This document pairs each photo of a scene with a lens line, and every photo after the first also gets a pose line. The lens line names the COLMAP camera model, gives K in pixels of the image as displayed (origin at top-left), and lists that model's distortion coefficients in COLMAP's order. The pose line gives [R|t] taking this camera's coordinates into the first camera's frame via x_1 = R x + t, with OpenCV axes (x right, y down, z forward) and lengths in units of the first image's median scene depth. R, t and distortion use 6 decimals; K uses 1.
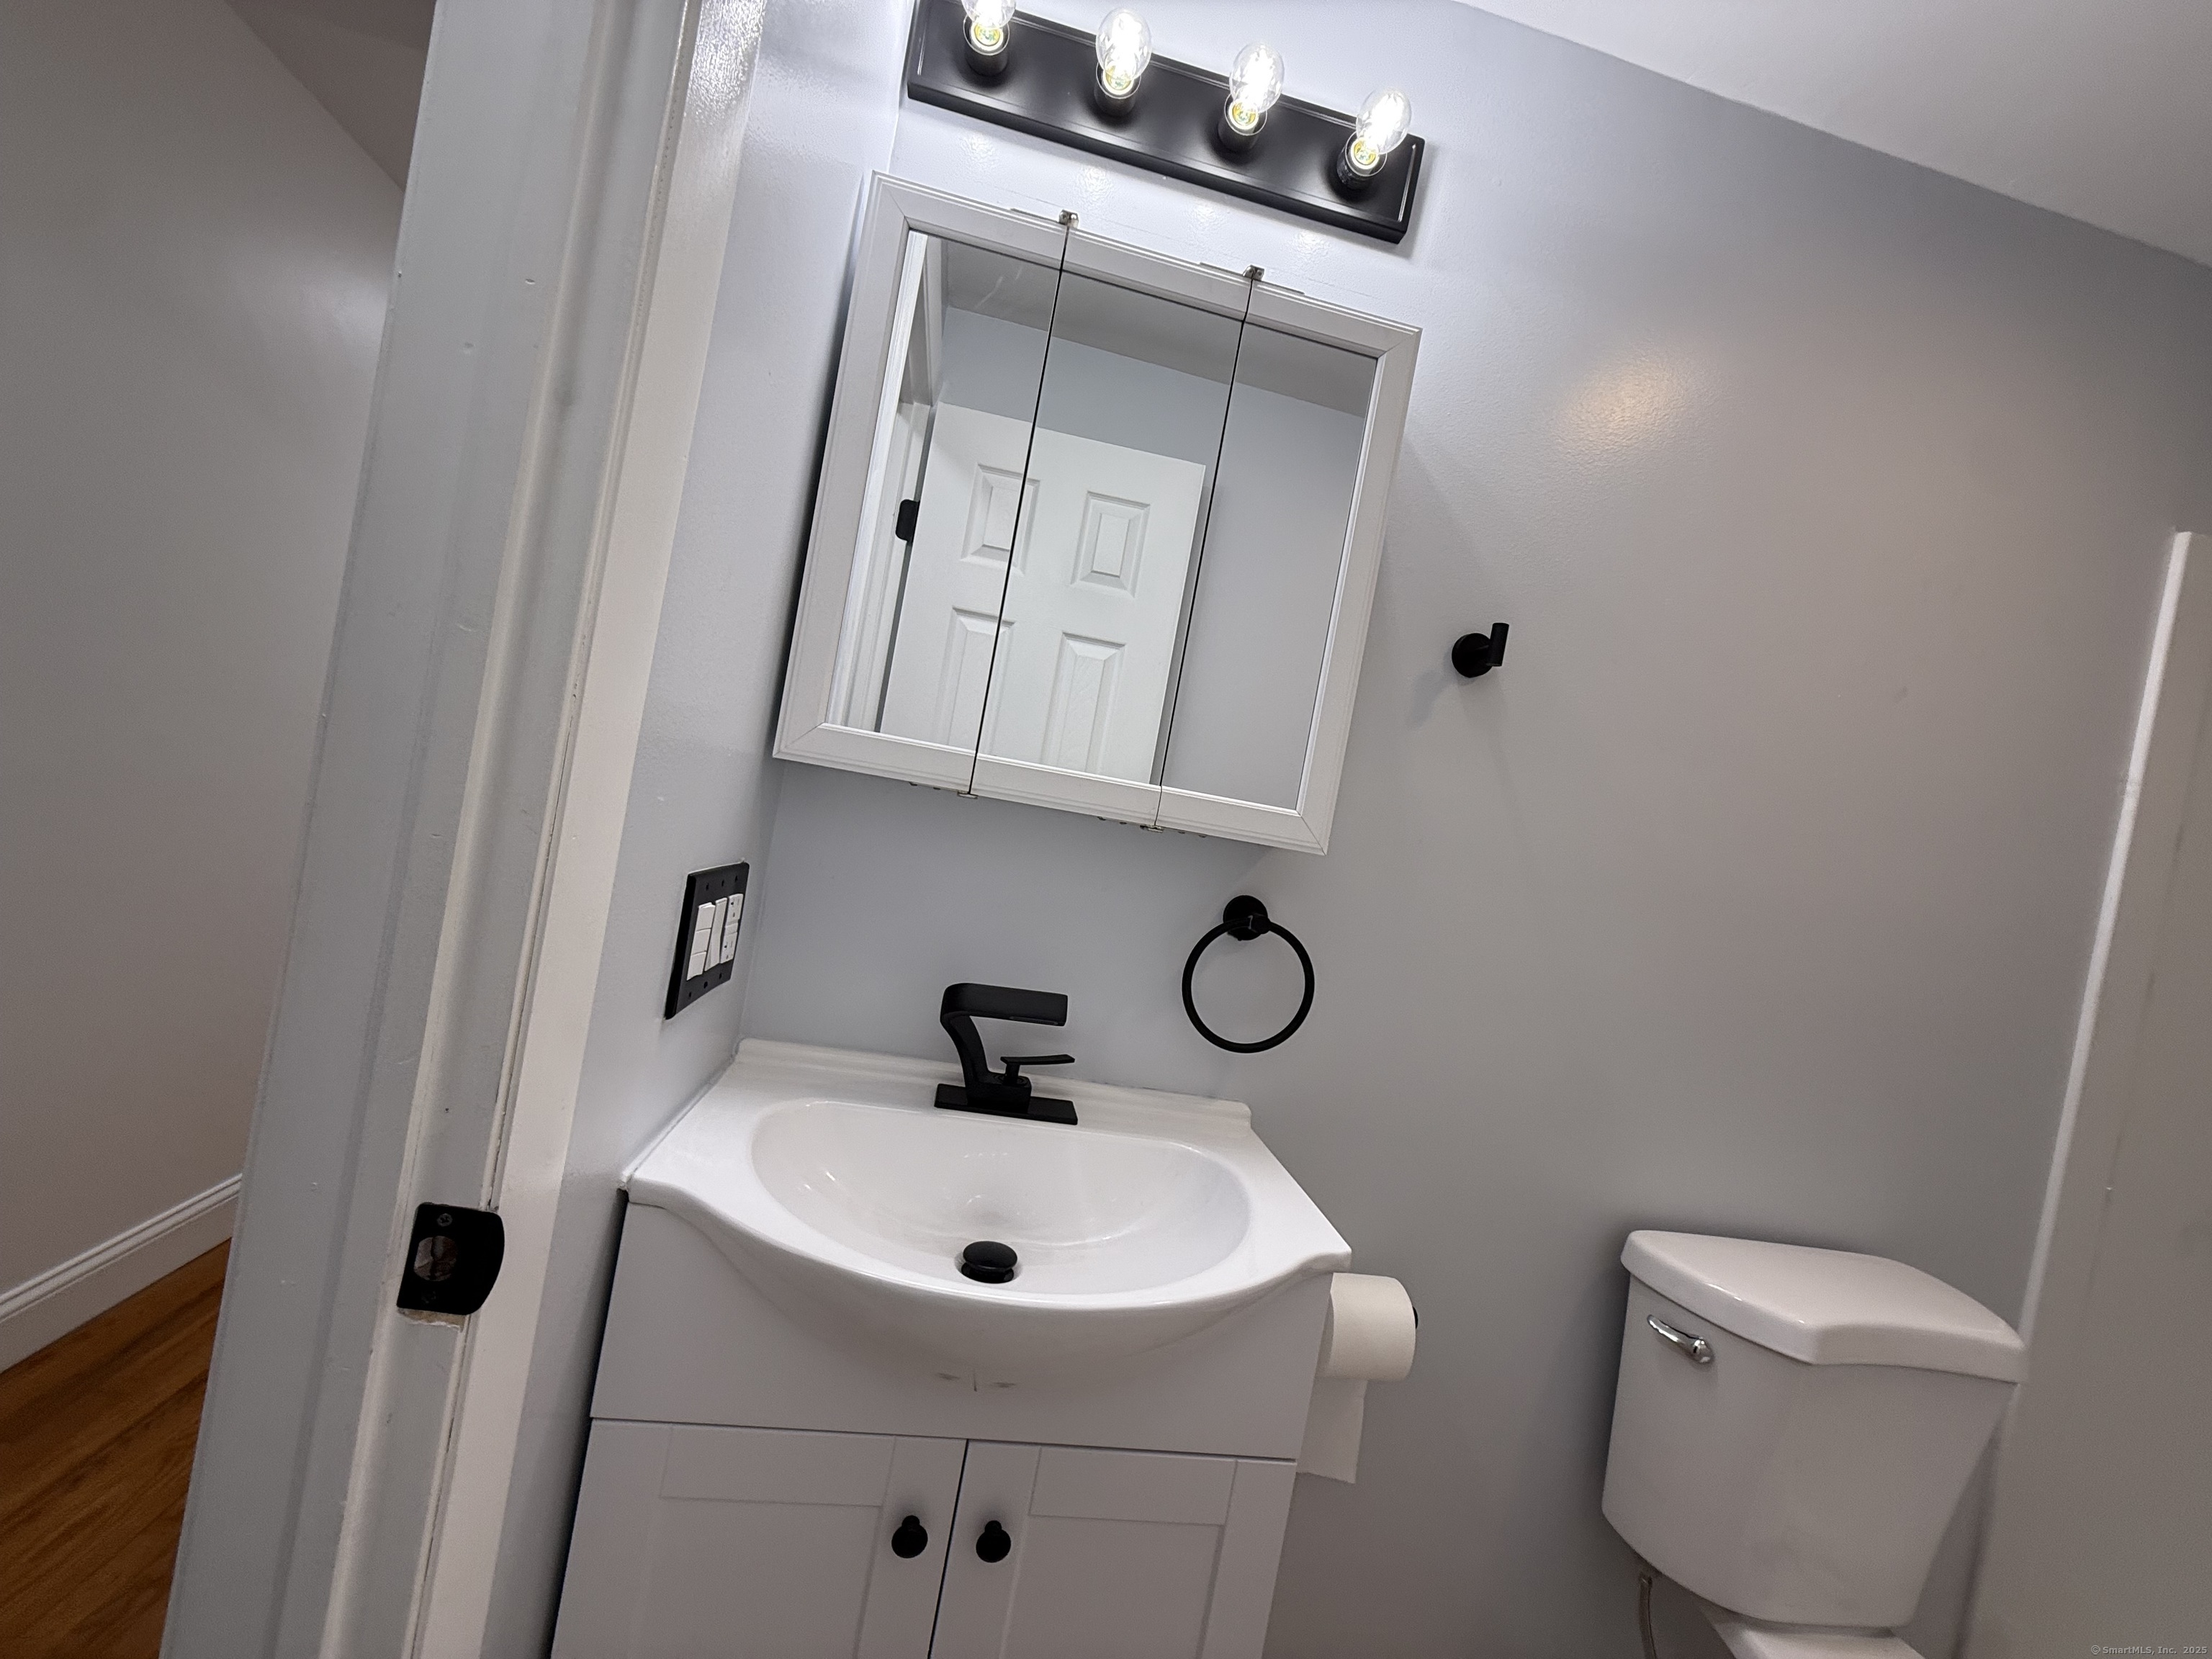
lens RADIAL K [[883.4, 0, 1109.2], [0, 883.4, 825.4], [0, 0, 1]] dist [-0.002418, -0.000107]
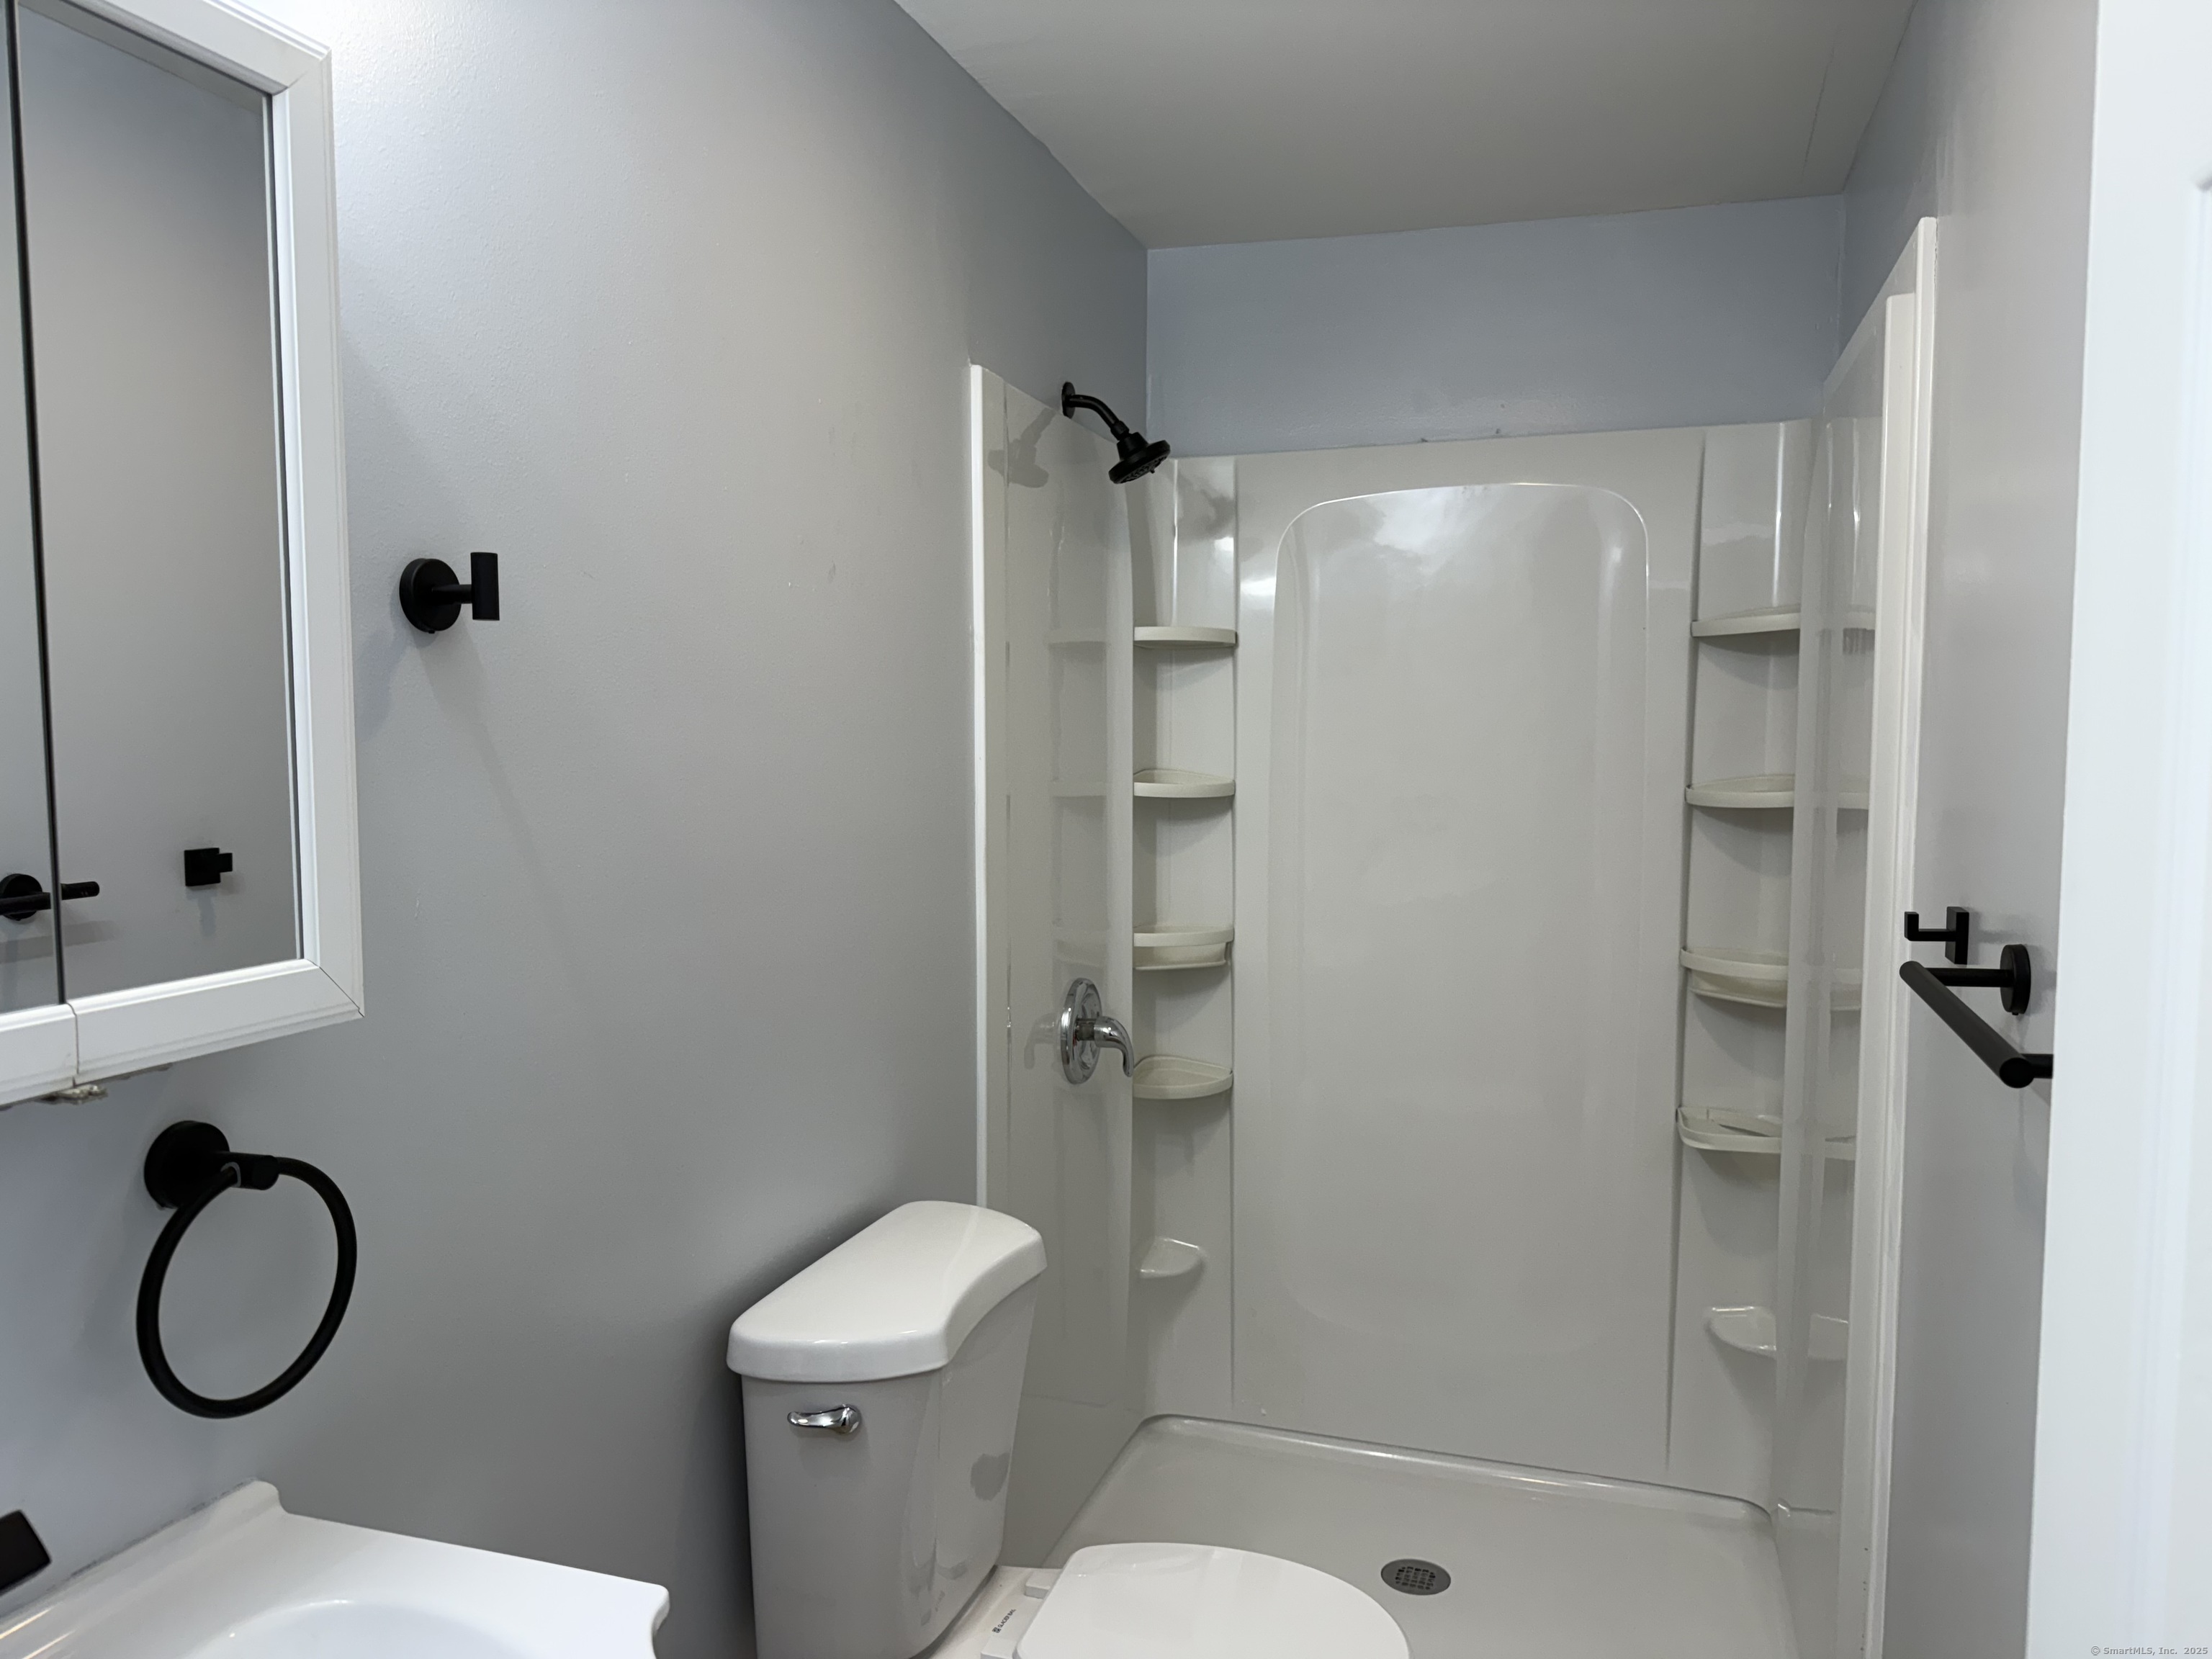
lens RADIAL K [[1564.8, 0, 1107.4], [0, 1564.8, 833.5], [0, 0, 1]] dist [0.006292, 0.002249]
pose [[0.447400, -0.236264, 0.862562, -0.359740], [0.076224, 0.971038, 0.226441, -0.256537], [-0.891080, -0.035562, 0.452451, 0.105177]]
